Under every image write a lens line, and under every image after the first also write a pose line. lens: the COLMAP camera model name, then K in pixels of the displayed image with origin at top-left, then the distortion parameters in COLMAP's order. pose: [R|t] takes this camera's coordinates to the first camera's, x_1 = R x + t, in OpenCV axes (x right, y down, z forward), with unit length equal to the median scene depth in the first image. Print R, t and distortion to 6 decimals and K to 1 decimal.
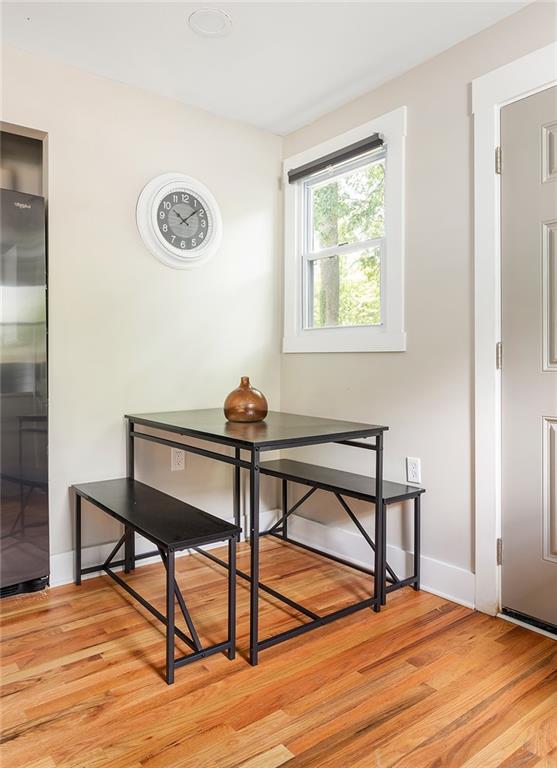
lens RADIAL K [[545.9, 0, 272.5], [0, 545.9, 361.8], [0, 0, 1]] dist [0.009851, 0.002387]
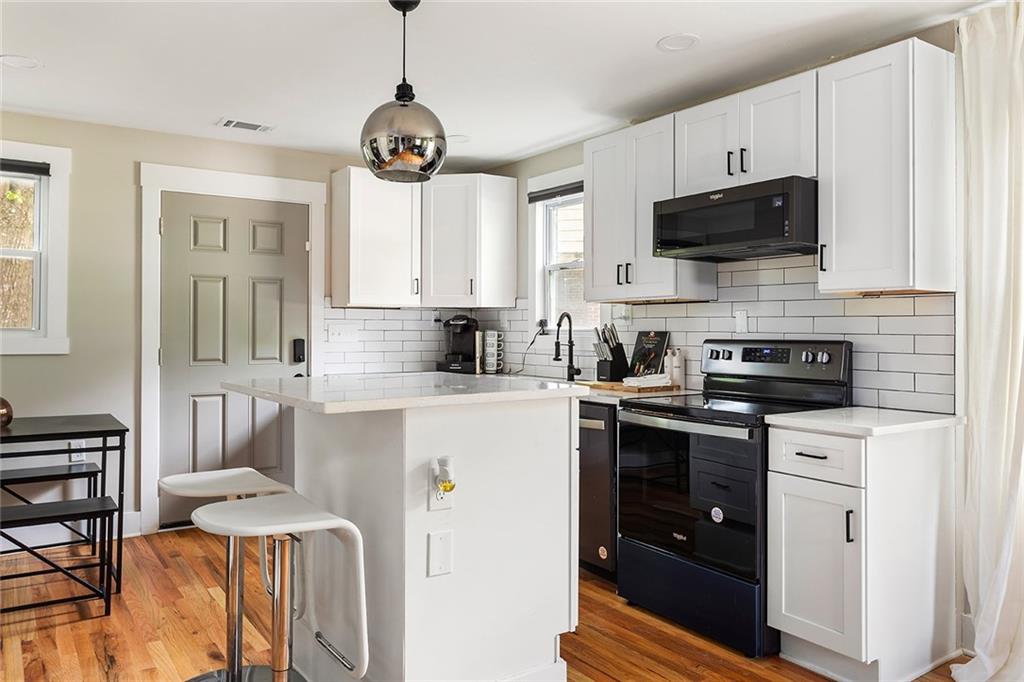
lens RADIAL K [[756.0, 0, 515.9], [0, 756.0, 330.0], [0, 0, 1]] dist [-0.009216, 0.003838]
pose [[0.047691, -0.005780, 0.998845, -1.586167], [-0.009079, 0.999939, 0.006219, -0.105488], [-0.998821, -0.009365, 0.047636, -0.062808]]
